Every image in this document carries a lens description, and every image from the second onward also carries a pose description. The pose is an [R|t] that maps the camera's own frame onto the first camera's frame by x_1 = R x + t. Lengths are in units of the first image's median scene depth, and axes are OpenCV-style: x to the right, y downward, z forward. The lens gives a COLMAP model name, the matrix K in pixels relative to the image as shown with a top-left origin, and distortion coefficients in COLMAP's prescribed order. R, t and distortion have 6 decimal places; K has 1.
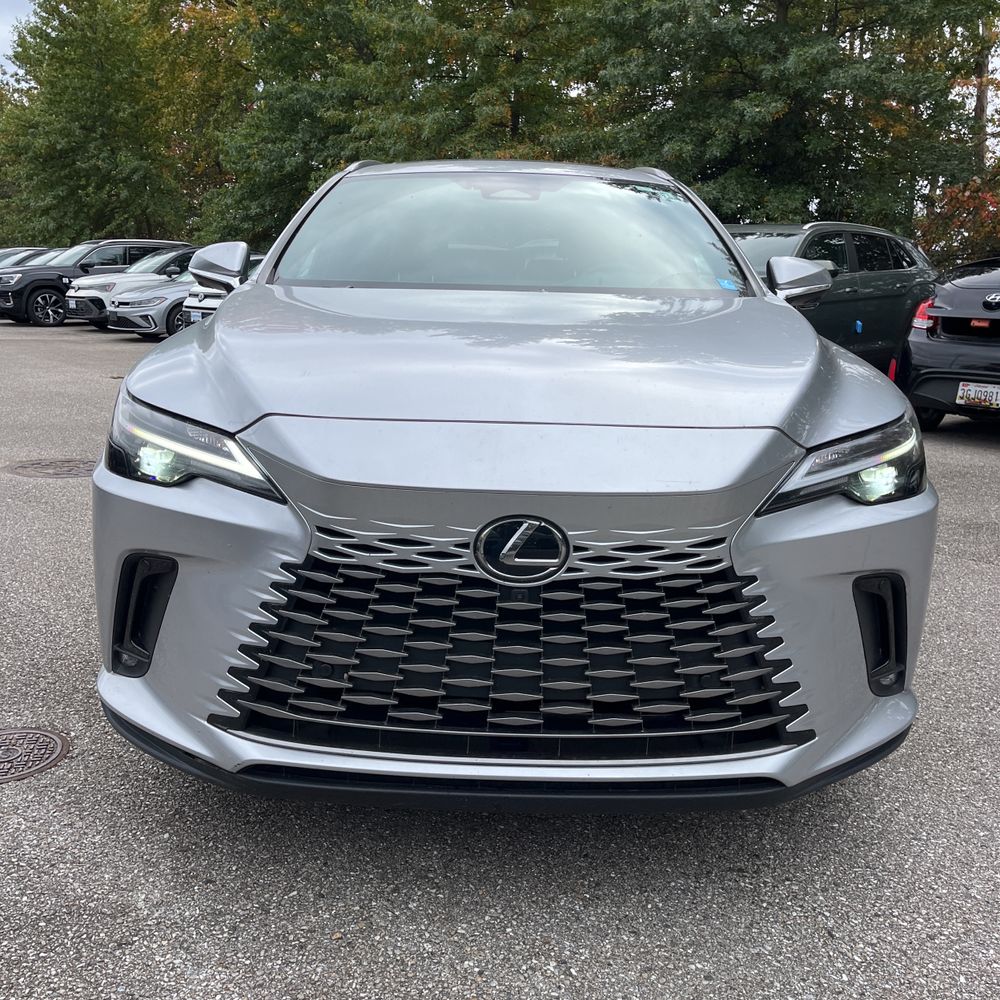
lens RADIAL K [[1018.6, 0, 498.2], [0, 1018.6, 491.7], [0, 0, 1]] dist [0.023349, 0.000000]
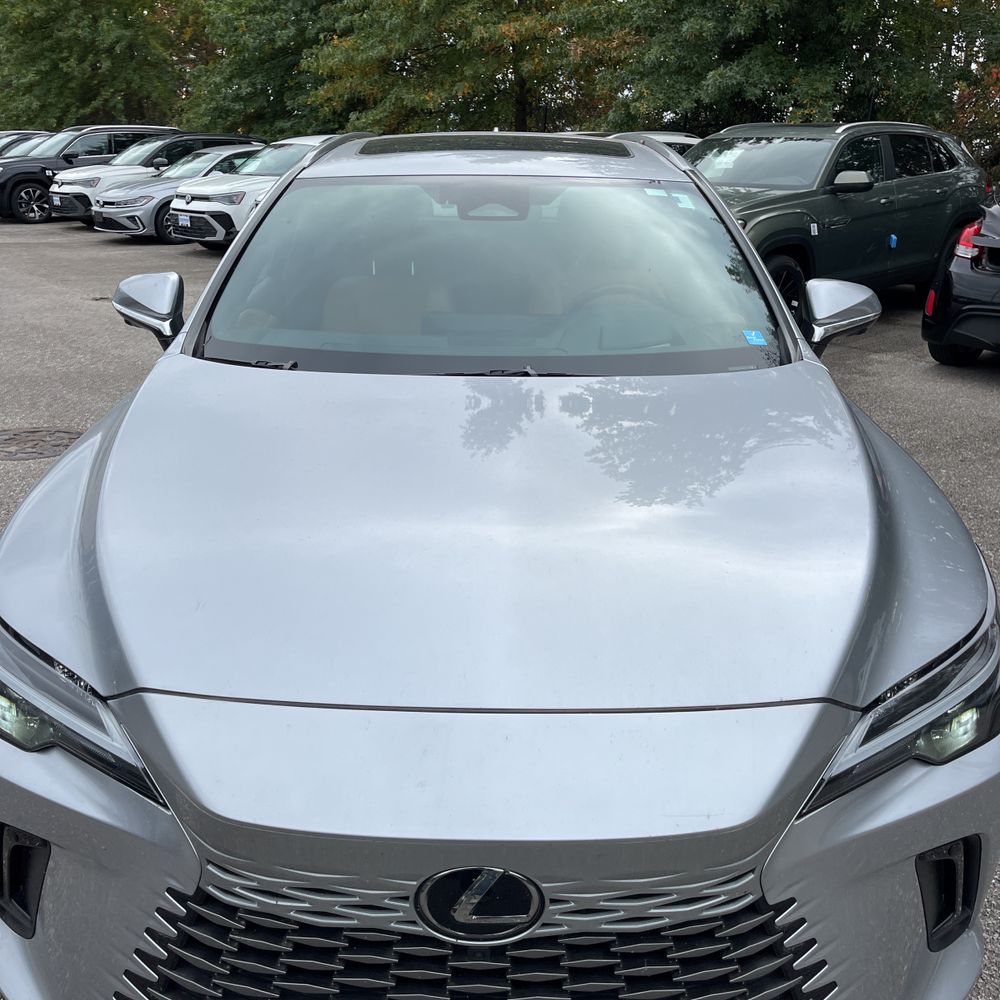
lens RADIAL K [[1018.6, 0, 496.9], [0, 1018.6, 494.3], [0, 0, 1]] dist [0.023349, 0.000000]
pose [[0.999815, -0.010769, -0.015910, 0.007958], [0.012727, 0.991617, 0.128582, -0.052266], [0.014392, -0.128761, 0.991571, 0.047499]]
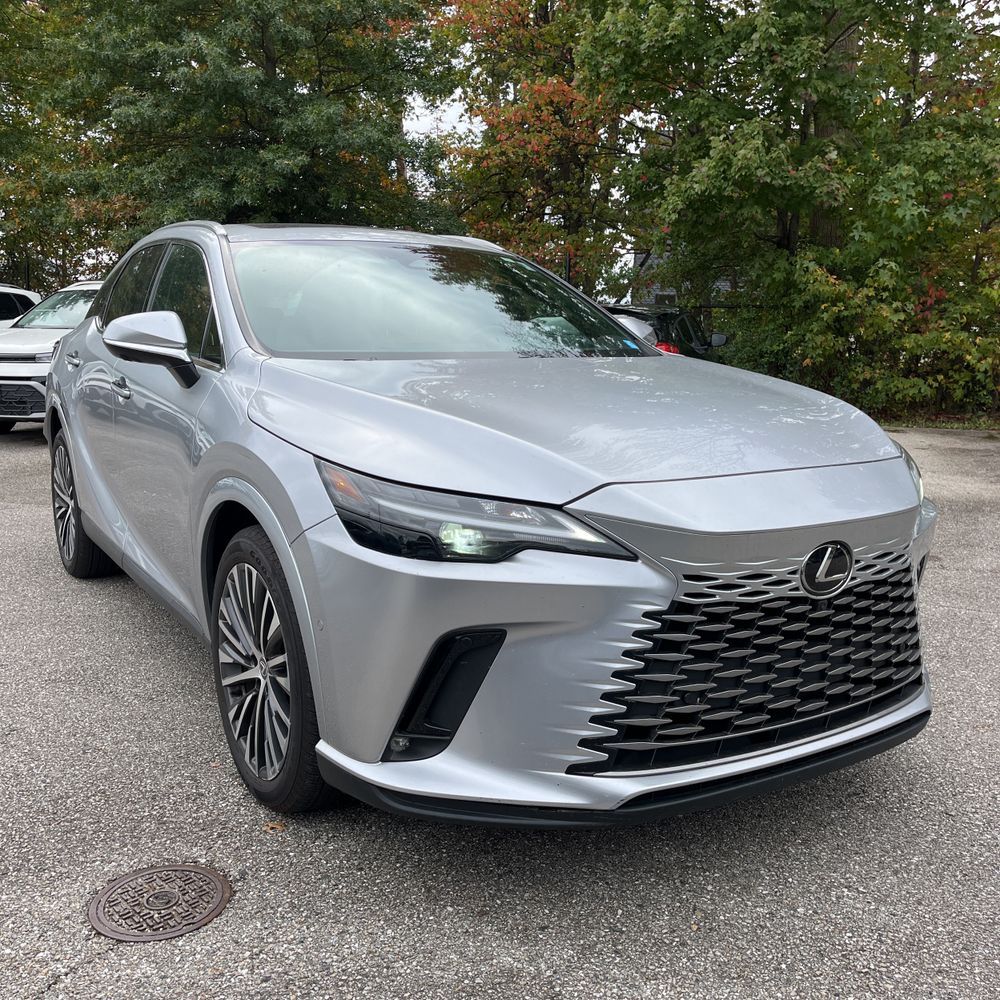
lens RADIAL K [[1018.6, 0, 498.2], [0, 1018.6, 497.0], [0, 0, 1]] dist [0.023349, 0.000000]
pose [[0.855179, -0.104507, 0.507688, -0.152031], [0.119498, 0.992830, 0.003082, -0.013442], [-0.504370, 0.058032, 0.861536, 0.015875]]
